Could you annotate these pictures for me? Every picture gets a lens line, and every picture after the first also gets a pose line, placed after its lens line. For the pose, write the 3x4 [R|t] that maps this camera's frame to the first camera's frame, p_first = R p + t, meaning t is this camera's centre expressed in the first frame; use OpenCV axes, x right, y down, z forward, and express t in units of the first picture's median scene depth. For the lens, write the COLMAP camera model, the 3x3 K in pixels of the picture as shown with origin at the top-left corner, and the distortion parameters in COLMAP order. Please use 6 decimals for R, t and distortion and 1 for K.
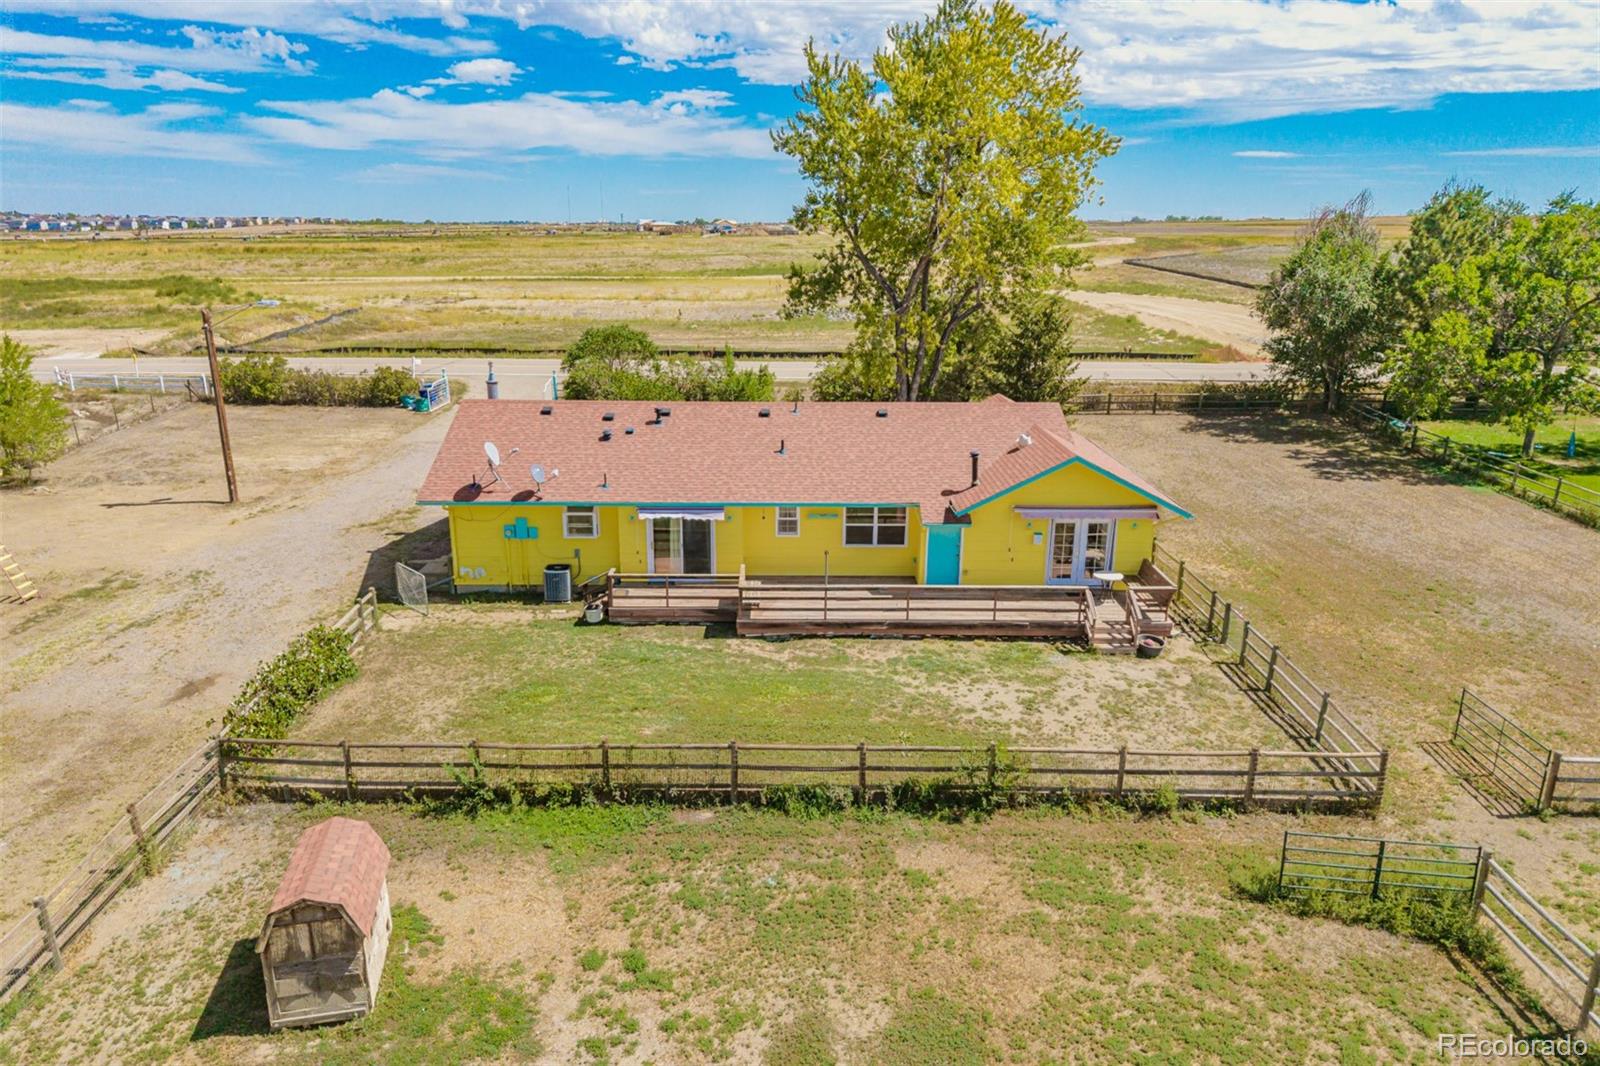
lens RADIAL K [[1073.0, 0, 795.6], [0, 1073.0, 537.8], [0, 0, 1]] dist [0.006926, 0.000629]
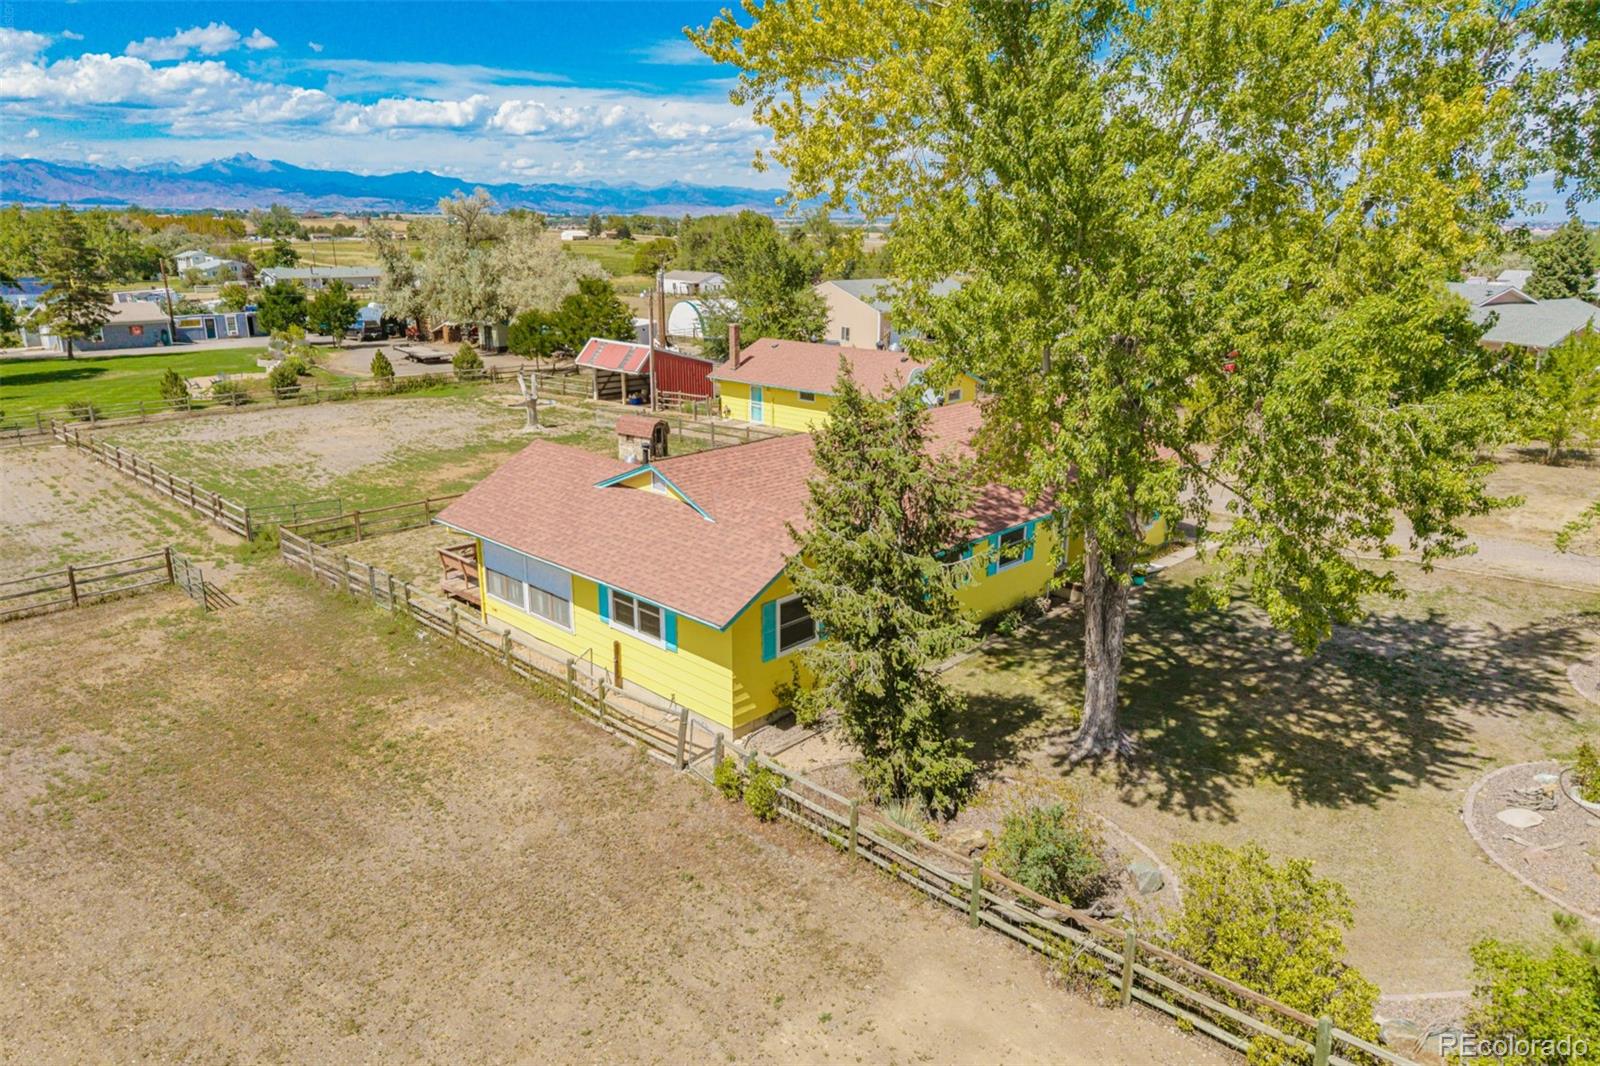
lens RADIAL K [[1057.0, 0, 800.0], [0, 1057.0, 533.0], [0, 0, 1]] dist [0.046458, -0.064495]
pose [[-0.697810, 0.191377, -0.690243, 0.787413], [-0.212080, 0.865236, 0.454300, -0.503128], [0.684166, 0.463402, -0.563183, 1.739239]]
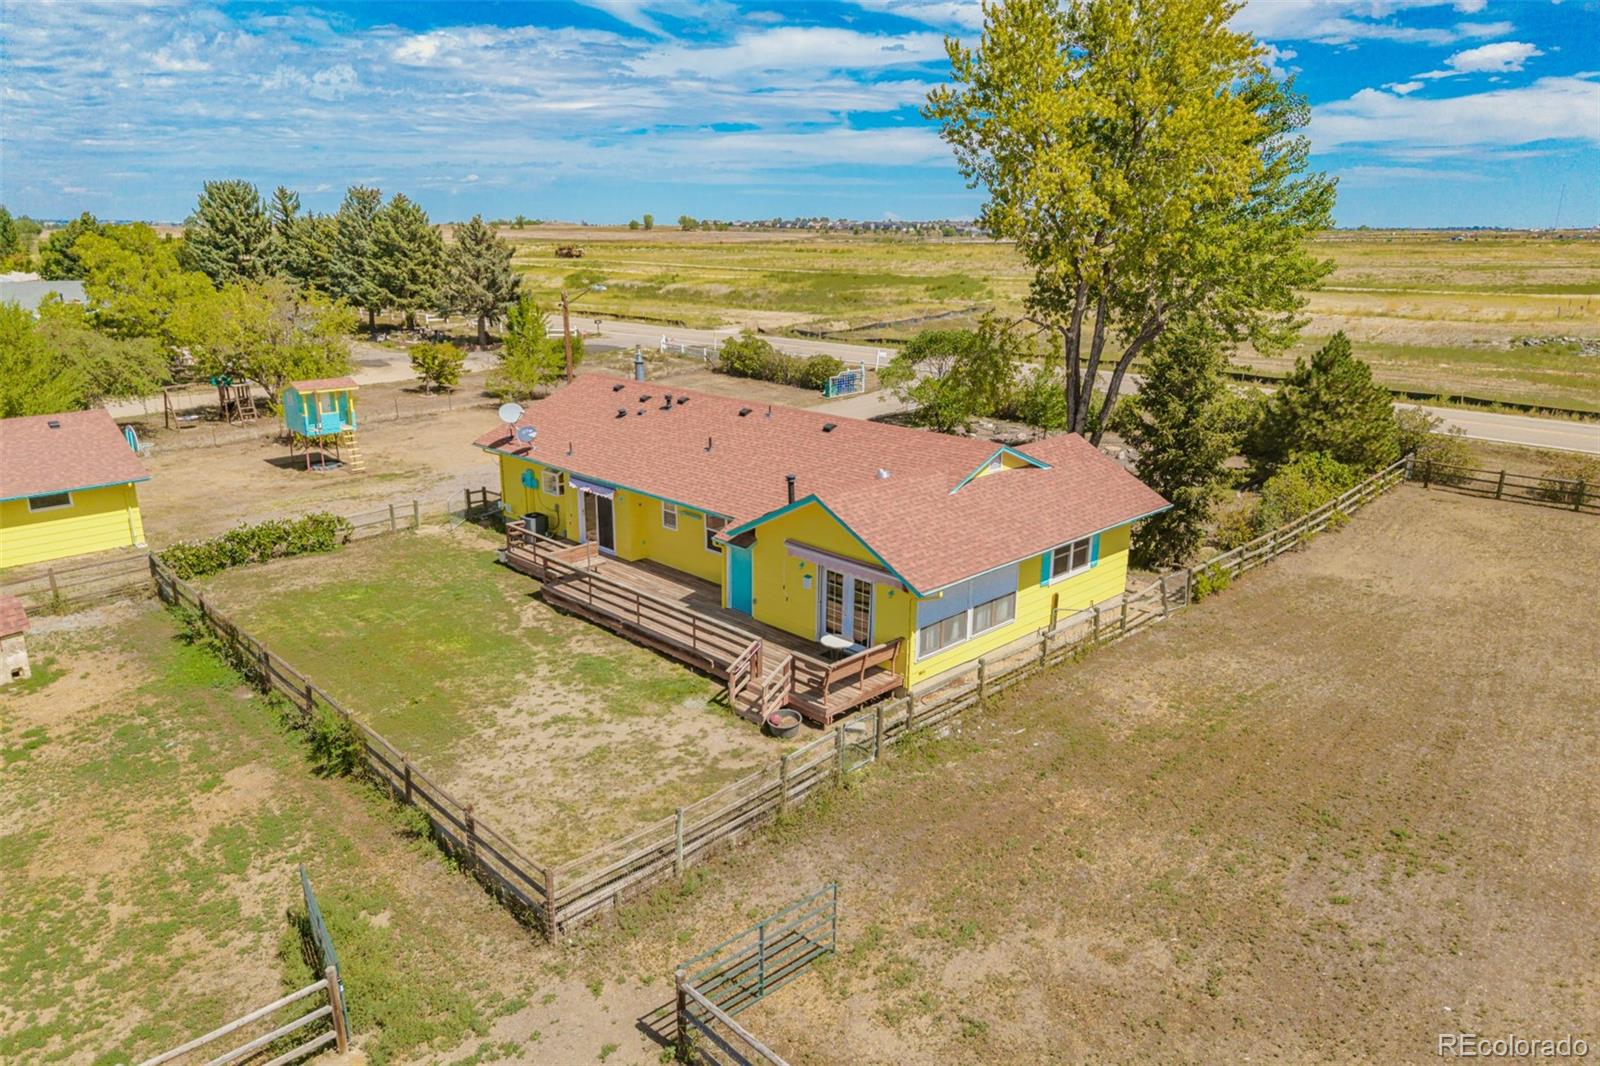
lens RADIAL K [[1073.0, 0, 795.6], [0, 1073.0, 537.8], [0, 0, 1]] dist [0.006926, 0.000629]
pose [[0.697562, 0.200695, -0.687844, 0.822727], [-0.204282, 0.975835, 0.077554, -0.102019], [0.686787, 0.086415, 0.721704, 0.362245]]
